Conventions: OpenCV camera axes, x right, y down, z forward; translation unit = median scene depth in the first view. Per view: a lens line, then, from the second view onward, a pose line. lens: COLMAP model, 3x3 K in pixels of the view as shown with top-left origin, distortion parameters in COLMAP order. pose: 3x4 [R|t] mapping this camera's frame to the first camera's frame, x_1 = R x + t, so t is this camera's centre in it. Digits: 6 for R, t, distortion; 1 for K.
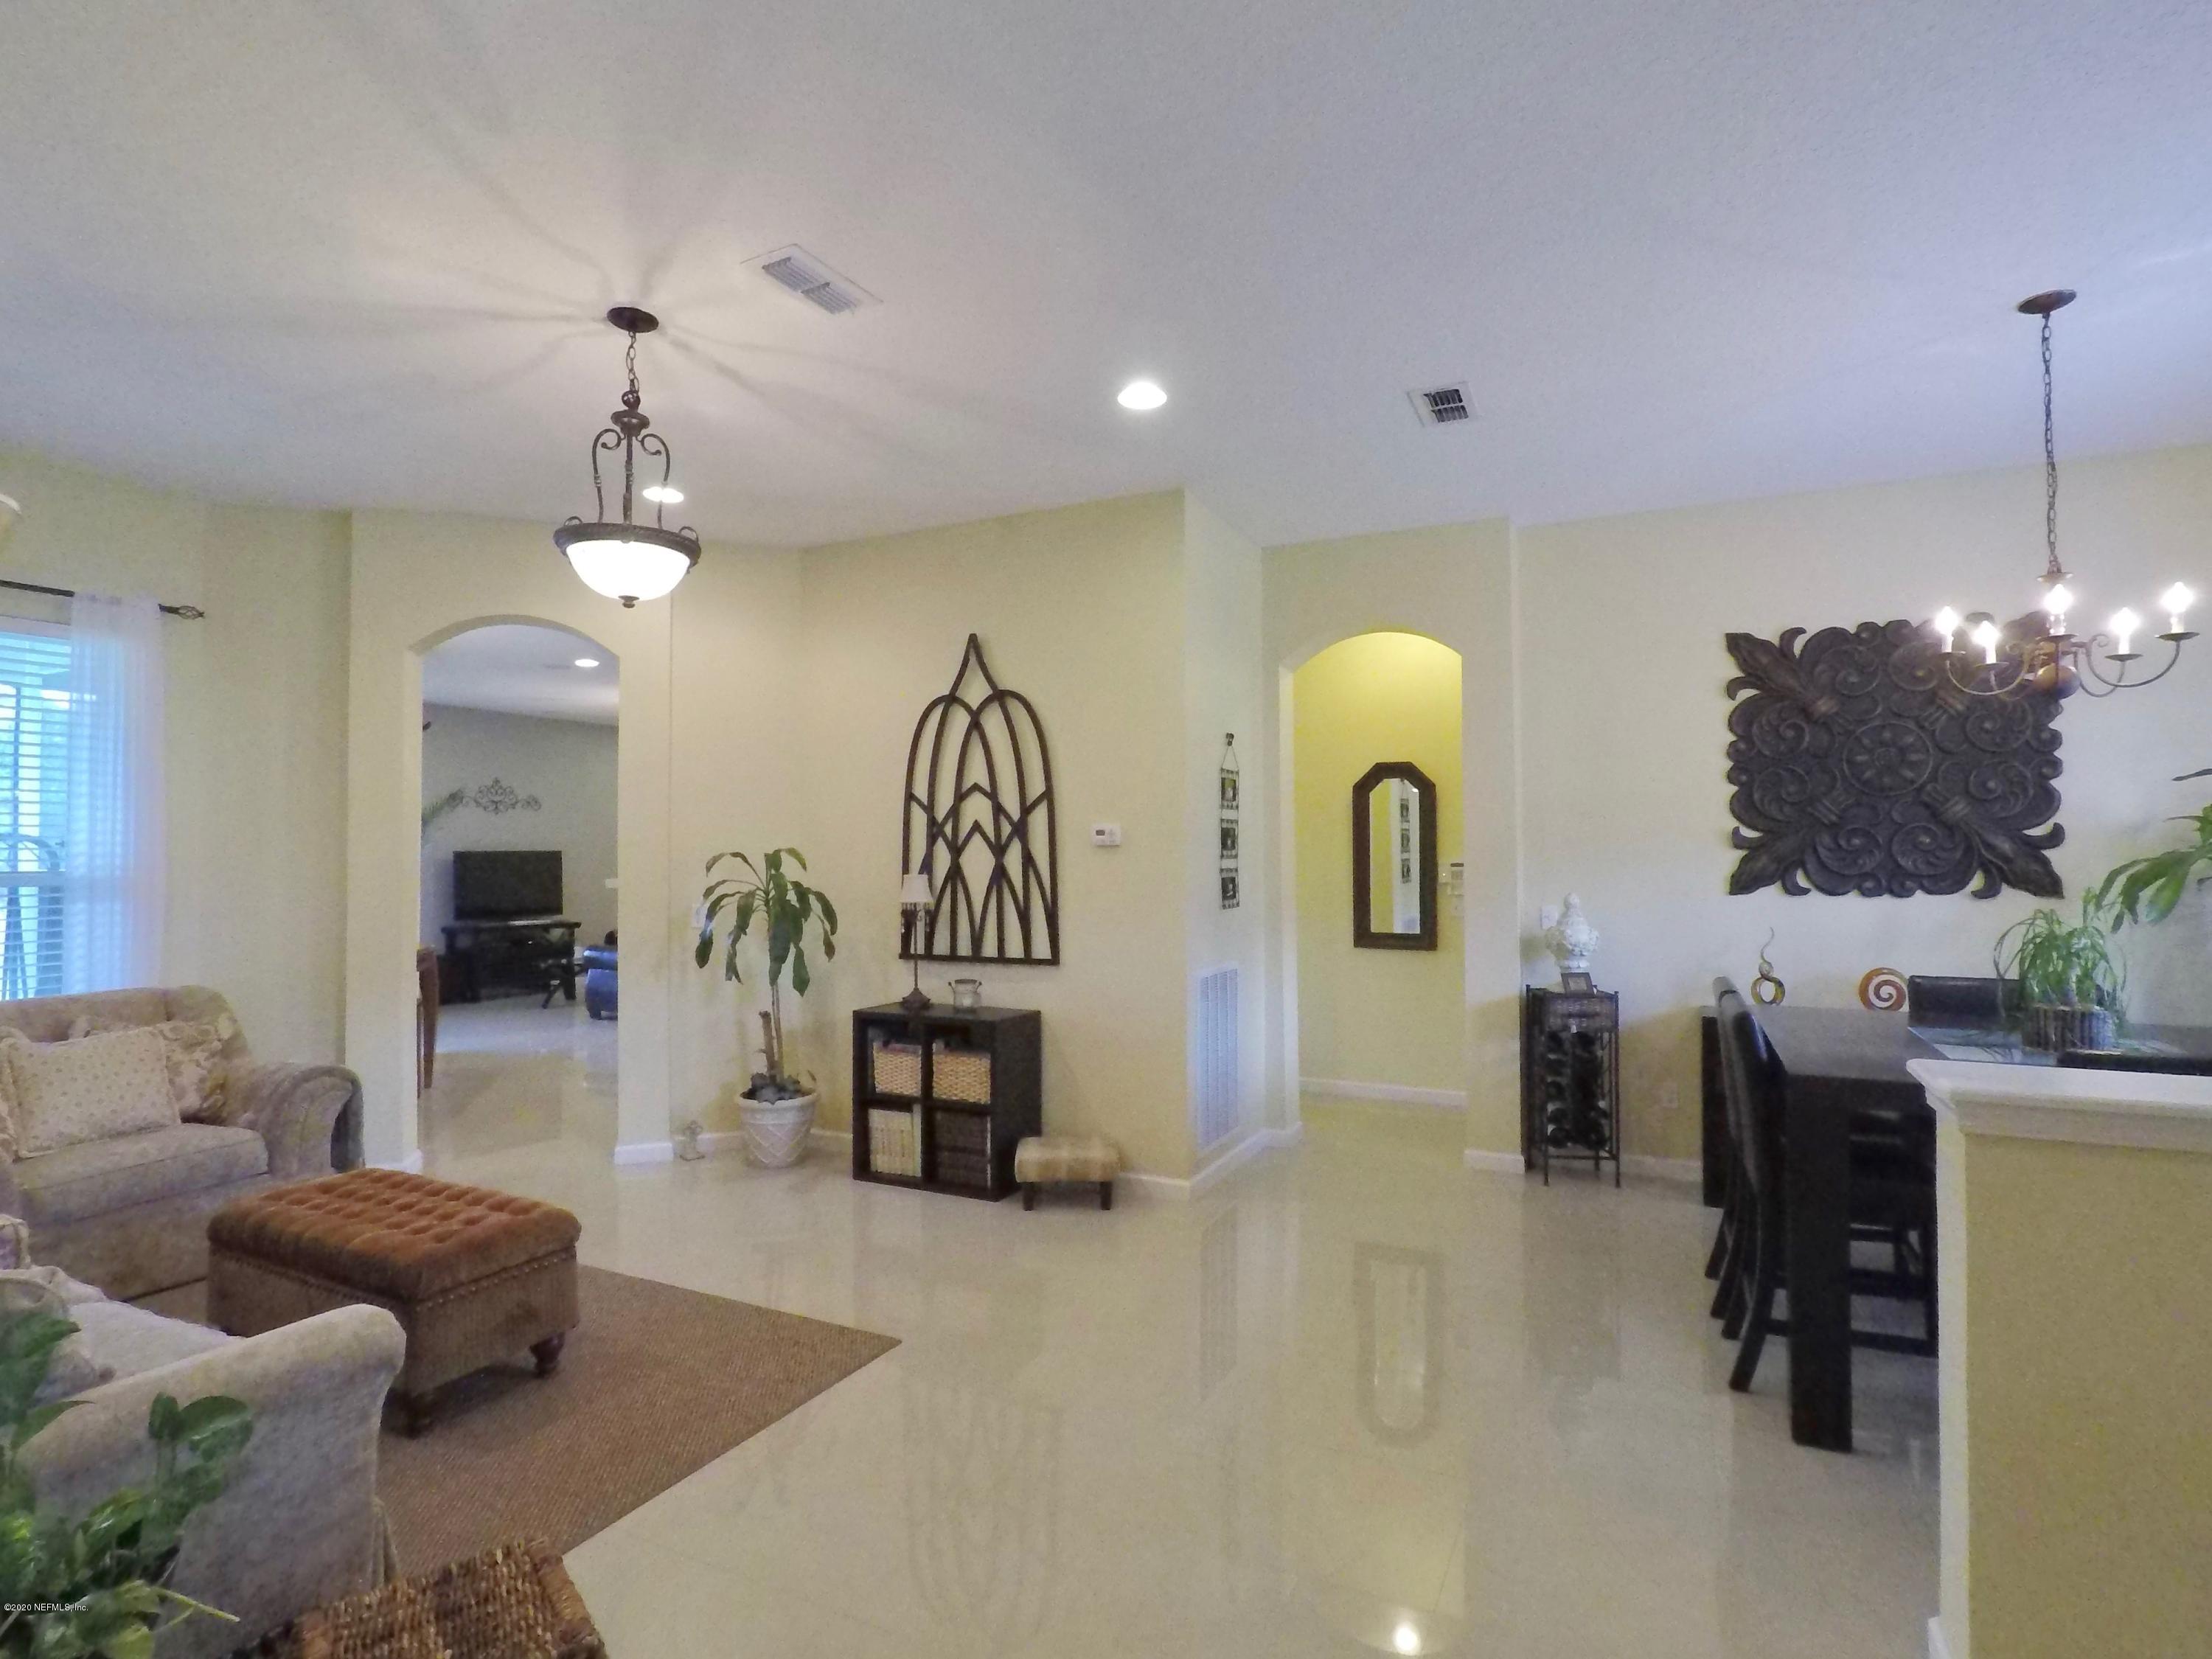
lens RADIAL K [[1138.0, 0, 1099.9], [0, 1138.0, 826.8], [0, 0, 1]] dist [-0.012323, 0.002403]
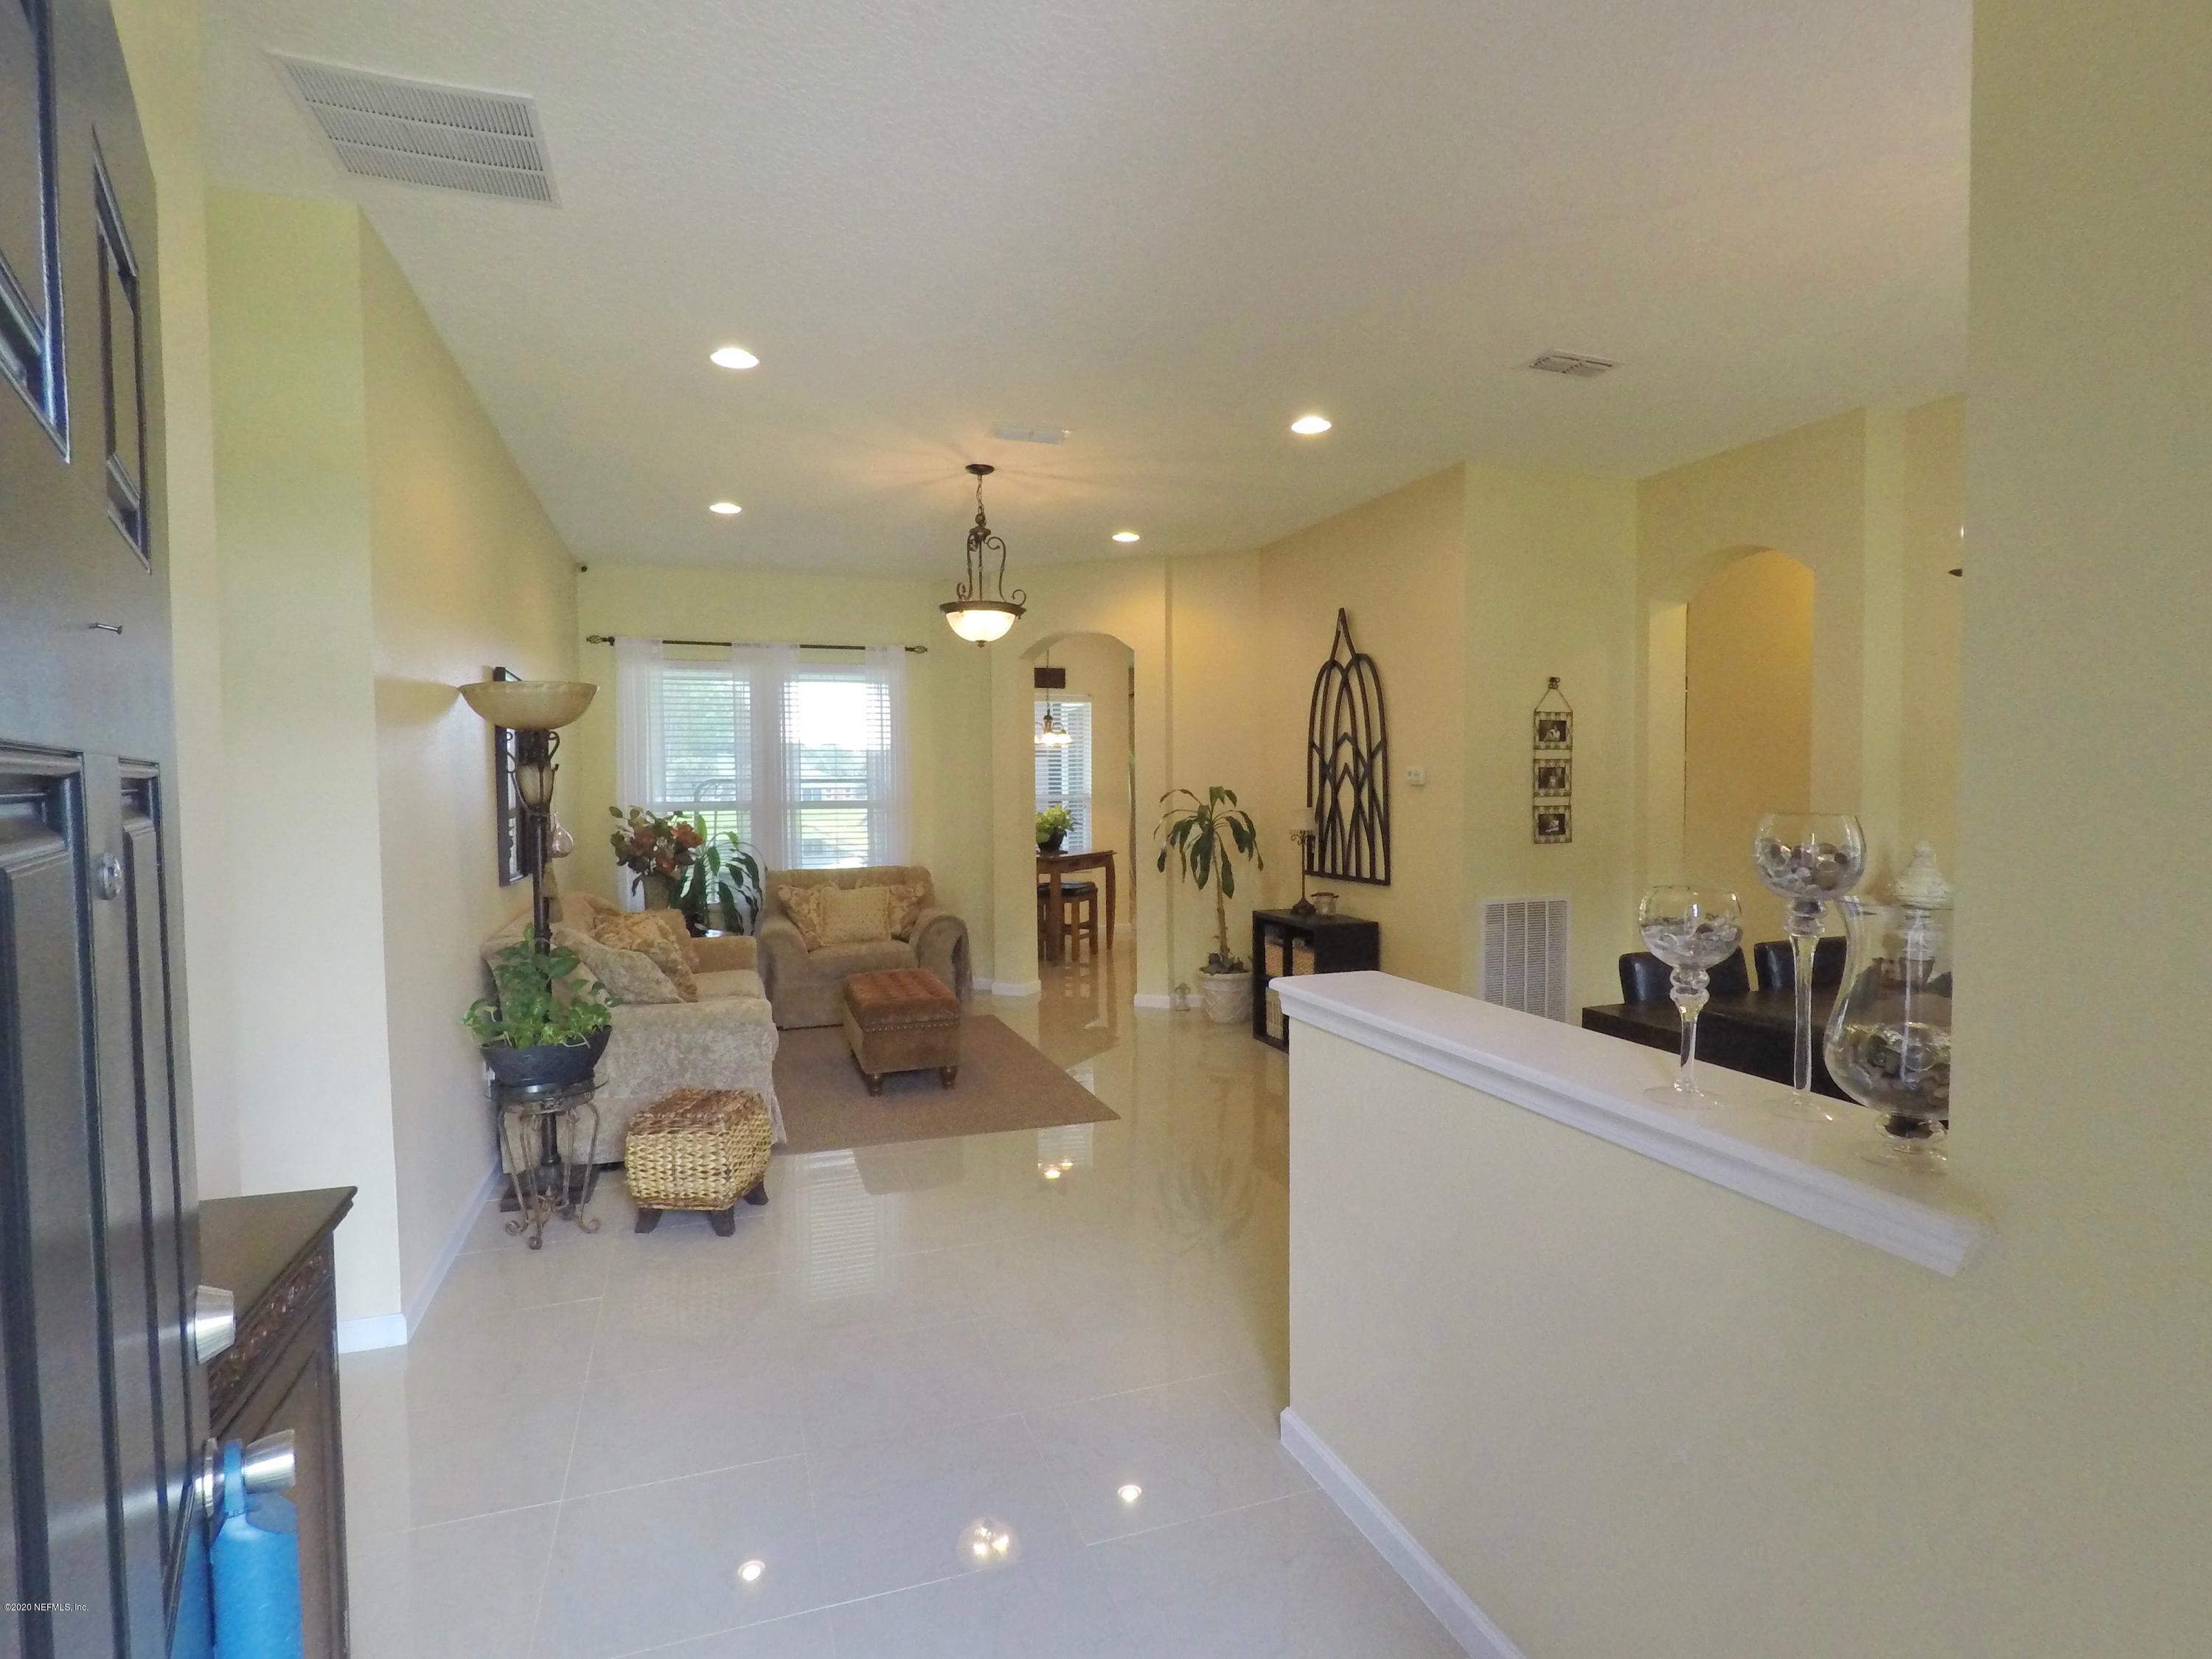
lens RADIAL K [[1138.0, 0, 1093.9], [0, 1138.0, 821.4], [0, 0, 1]] dist [-0.012323, 0.002403]
pose [[0.715110, 0.021800, -0.698671, 0.555525], [0.021719, 0.998338, 0.053380, -0.014852], [0.698674, -0.053347, 0.713449, -0.055868]]
